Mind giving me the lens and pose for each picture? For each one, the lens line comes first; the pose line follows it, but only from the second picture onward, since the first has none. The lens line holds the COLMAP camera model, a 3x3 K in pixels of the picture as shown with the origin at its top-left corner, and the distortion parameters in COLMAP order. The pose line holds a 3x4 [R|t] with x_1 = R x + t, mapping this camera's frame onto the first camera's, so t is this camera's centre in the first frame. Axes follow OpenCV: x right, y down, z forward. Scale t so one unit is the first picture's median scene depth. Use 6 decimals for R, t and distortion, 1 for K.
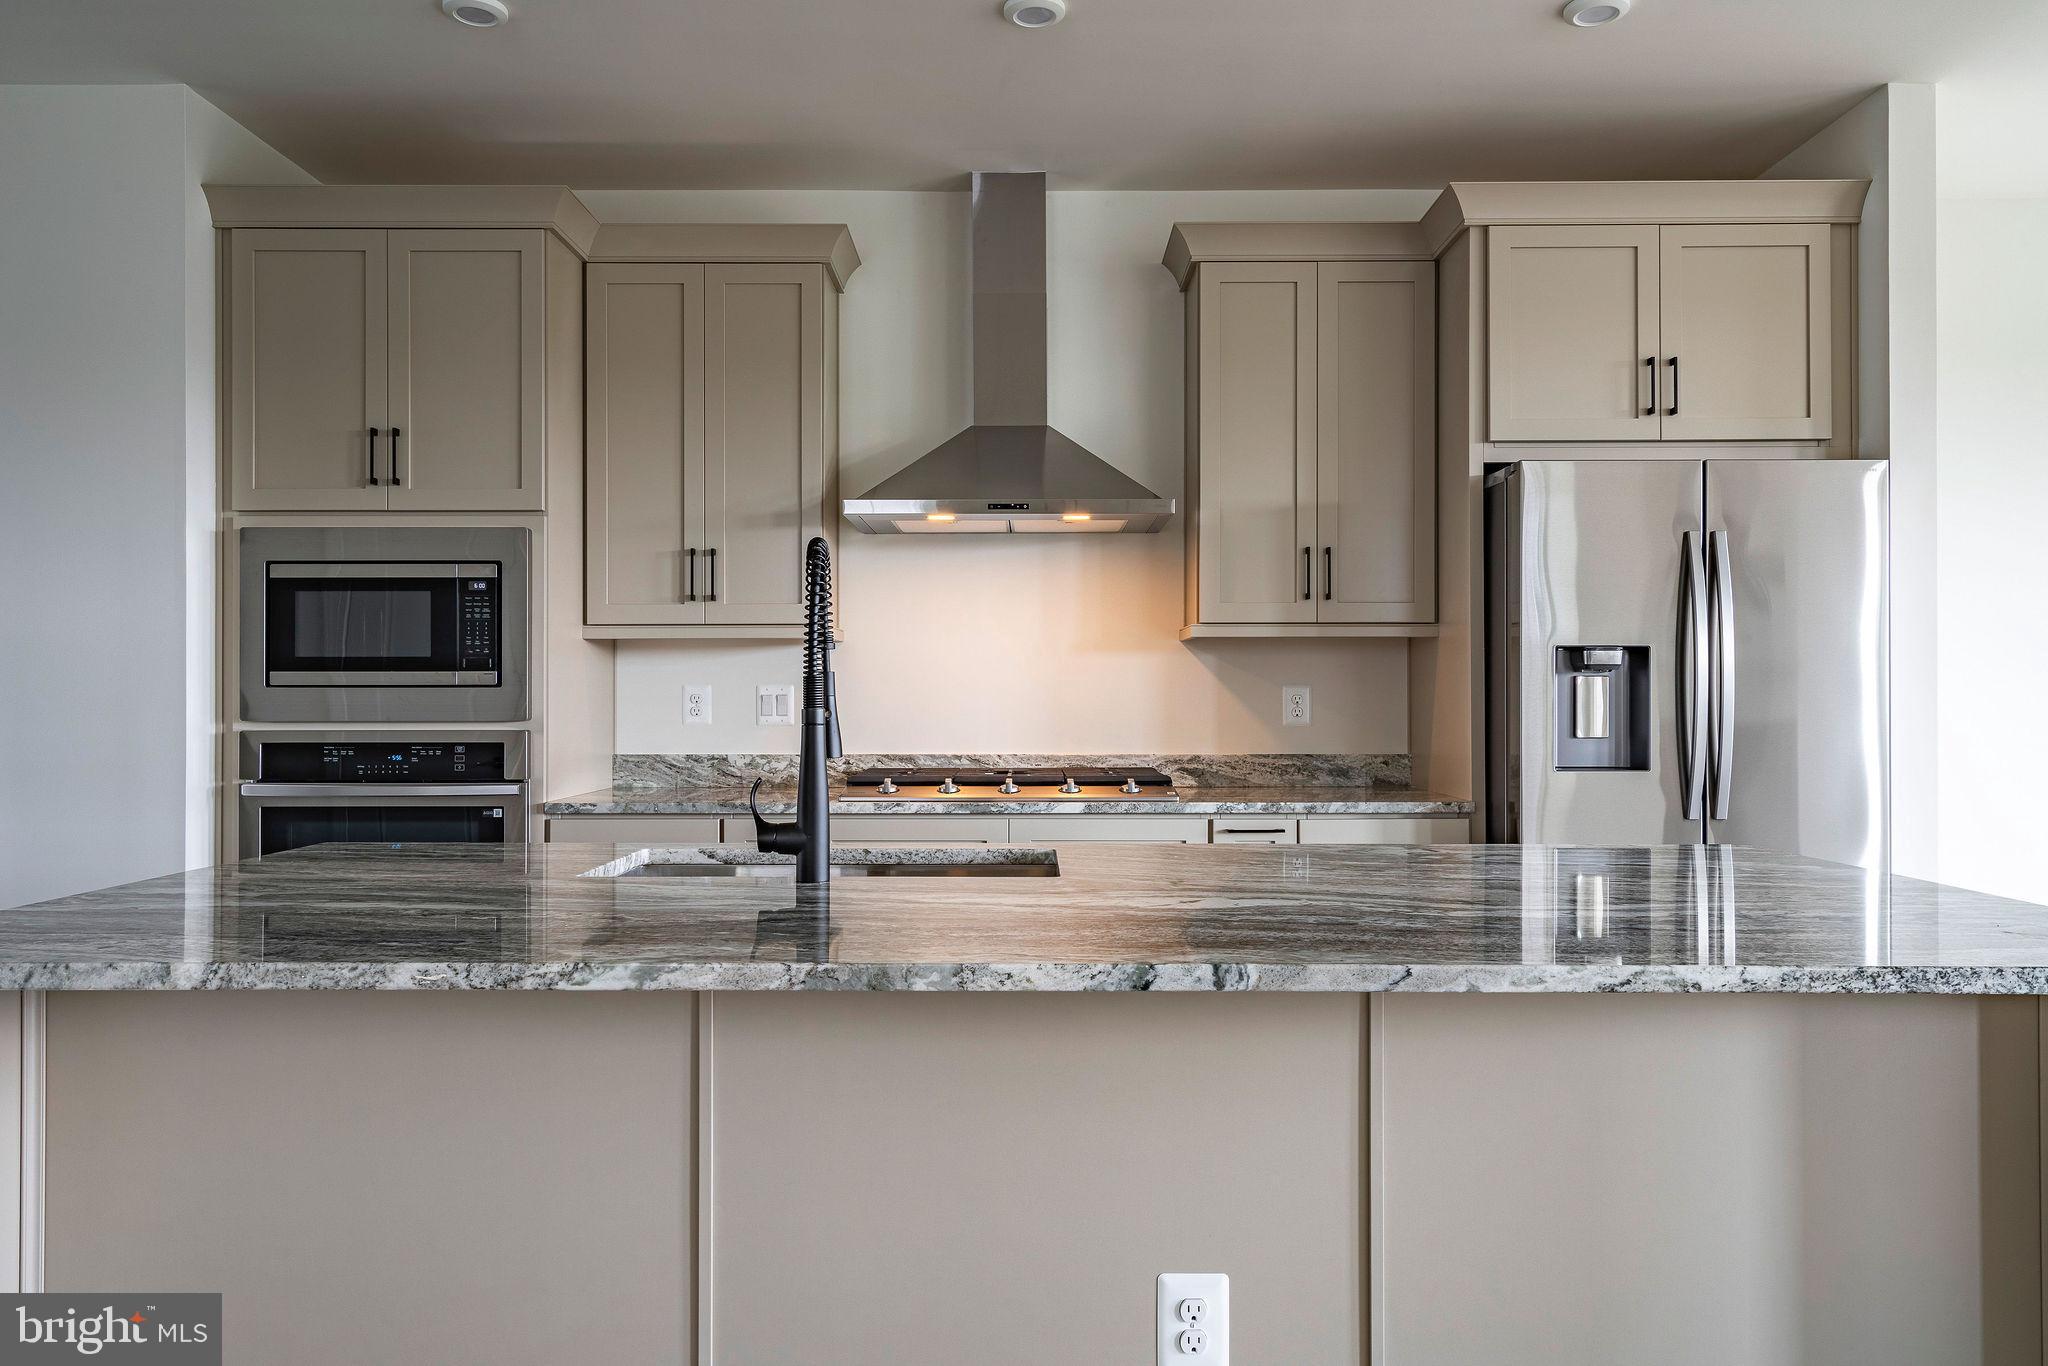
lens RADIAL K [[1470.2, 0, 1023.5], [0, 1470.2, 688.2], [0, 0, 1]] dist [0.009148, -0.002741]
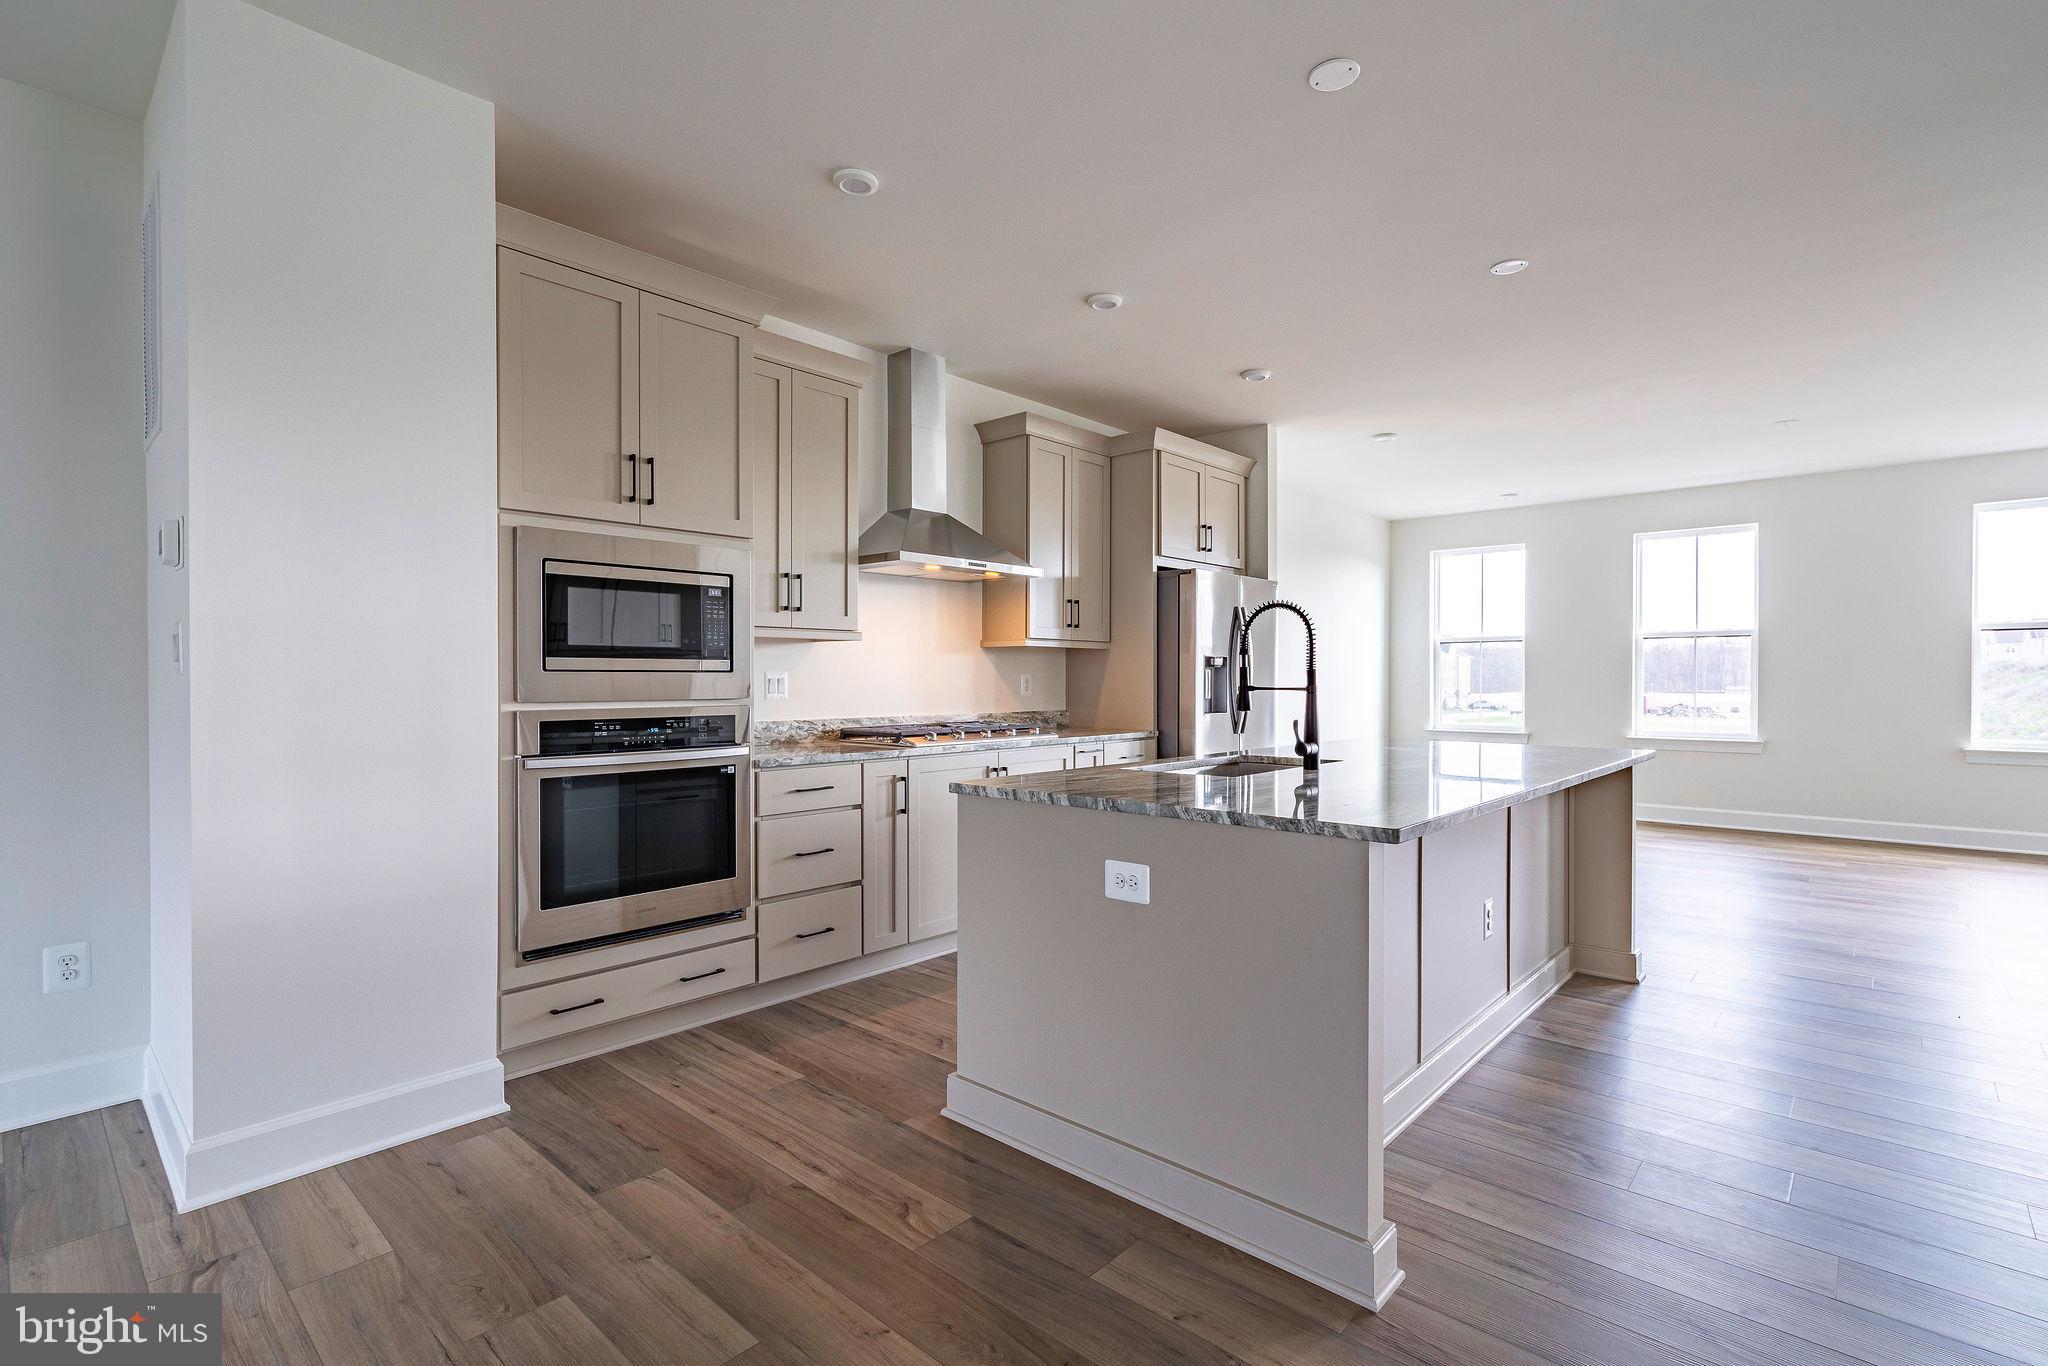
lens RADIAL K [[949.0, 0, 1024.4], [0, 949.0, 686.3], [0, 0, 1]] dist [-0.002425, 0.000592]
pose [[0.673926, -0.005689, 0.738777, -0.792095], [-0.001786, 0.999955, 0.009329, 0.003308], [-0.738797, -0.007607, 0.673885, 0.246615]]
